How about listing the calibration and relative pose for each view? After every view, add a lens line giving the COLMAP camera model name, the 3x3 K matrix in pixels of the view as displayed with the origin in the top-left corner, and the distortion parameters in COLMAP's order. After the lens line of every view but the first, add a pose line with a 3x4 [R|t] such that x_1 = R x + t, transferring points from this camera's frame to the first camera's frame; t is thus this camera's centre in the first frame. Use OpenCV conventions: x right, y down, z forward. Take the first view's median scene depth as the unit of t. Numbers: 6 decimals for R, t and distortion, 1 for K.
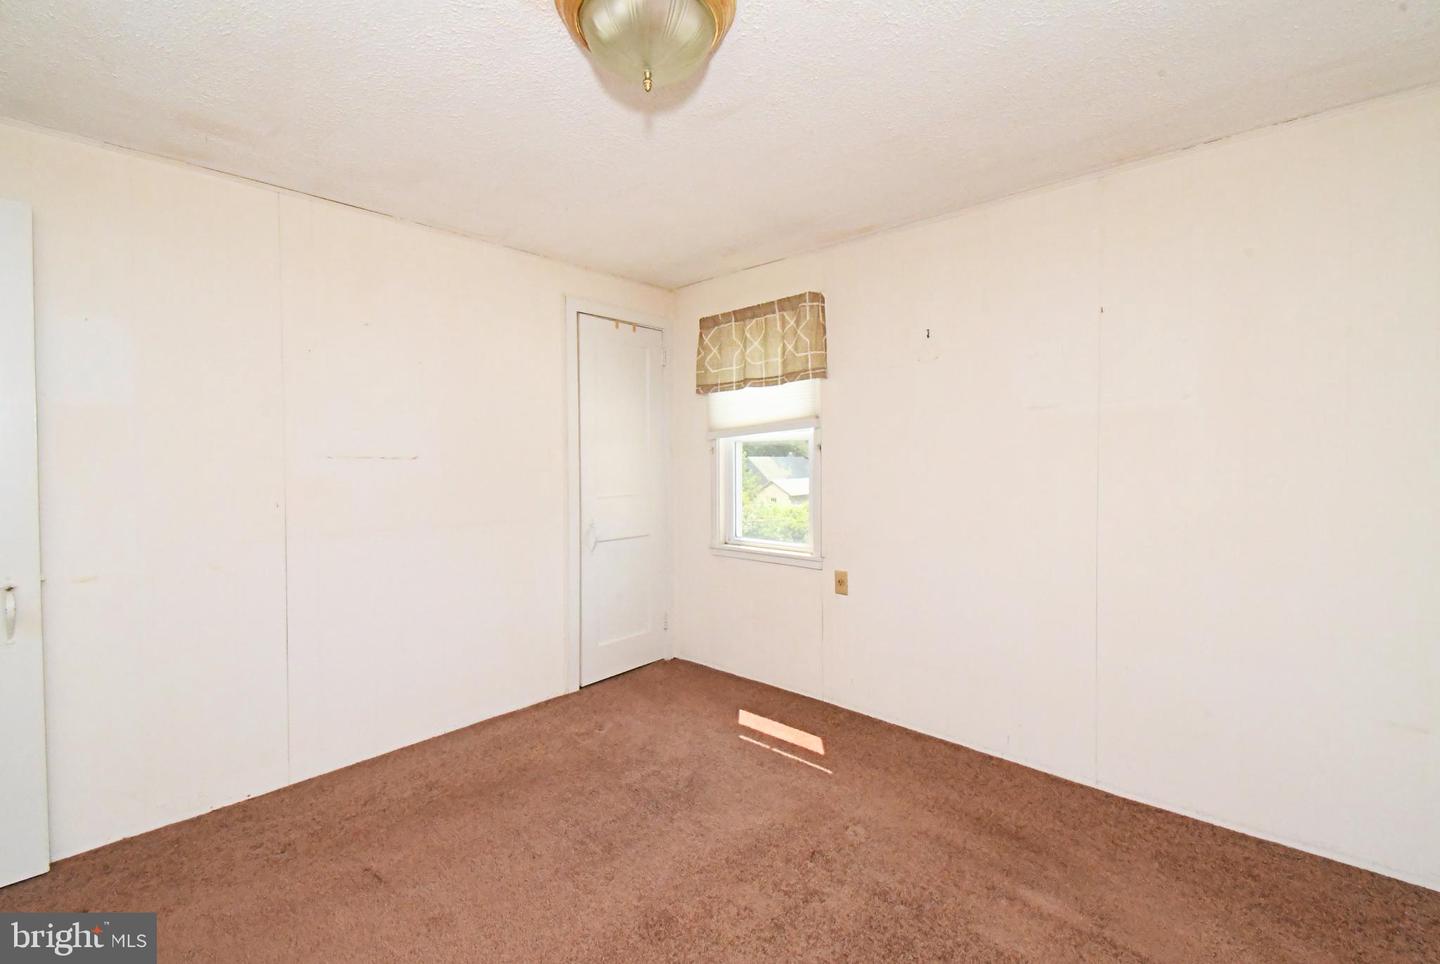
lens RADIAL K [[613.4, 0, 723.6], [0, 613.4, 475.4], [0, 0, 1]] dist [-0.000290, -0.000597]
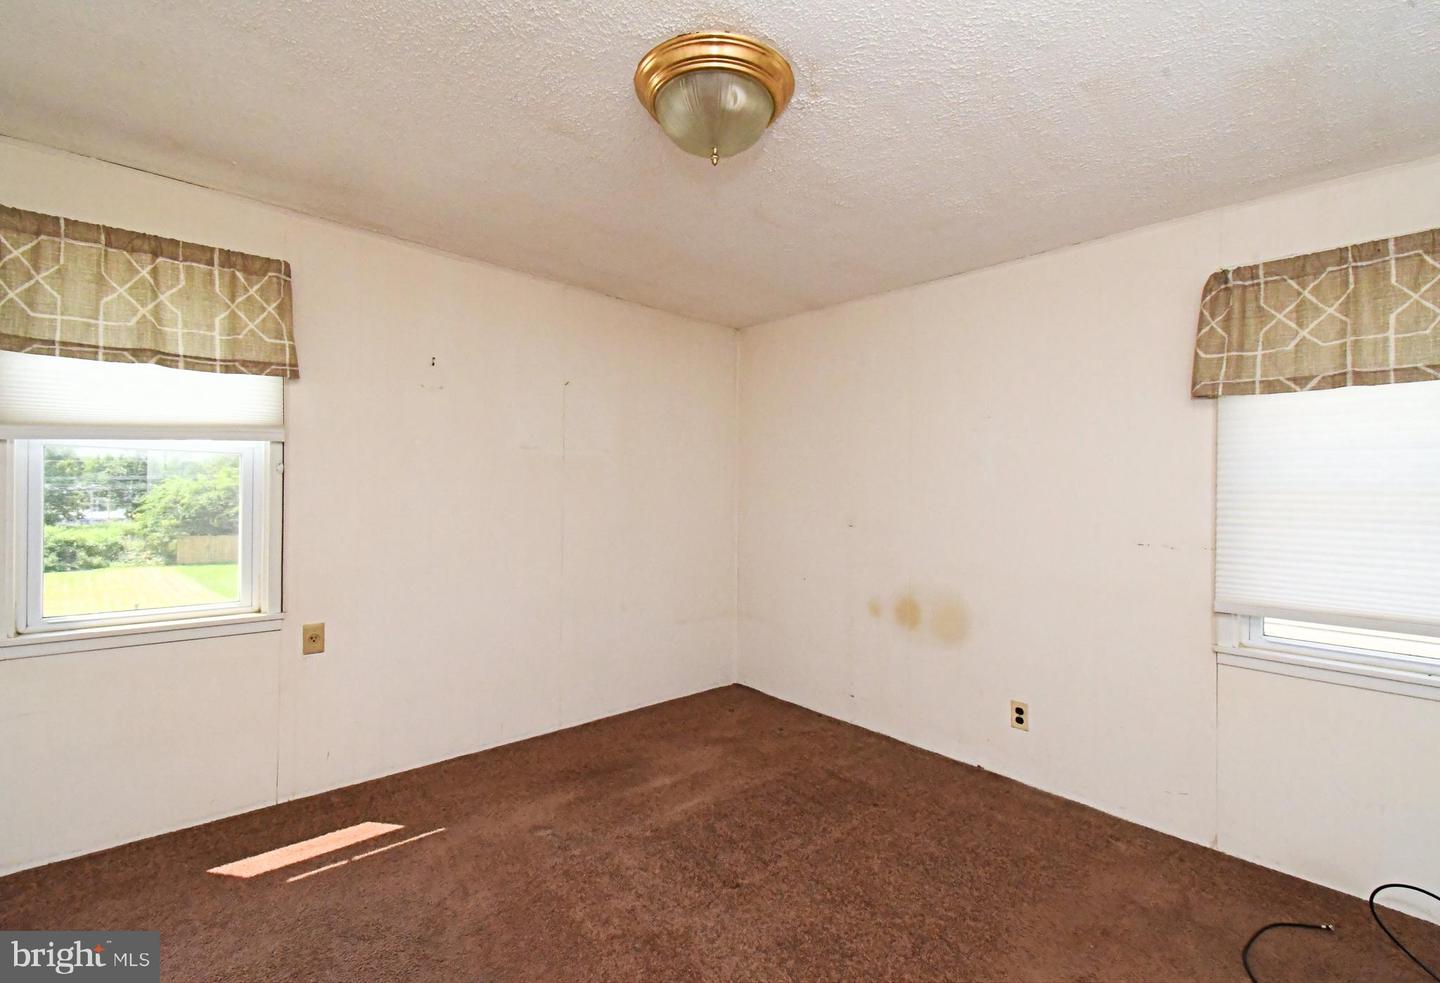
lens RADIAL K [[616.3, 0, 720.0], [0, 616.3, 491.5], [0, 0, 1]] dist [-0.013209, -0.000273]
pose [[0.086437, 0.005842, 0.996240, -0.554186], [0.005503, 0.999965, -0.006342, -0.008496], [-0.996242, 0.006031, 0.086401, 0.398841]]
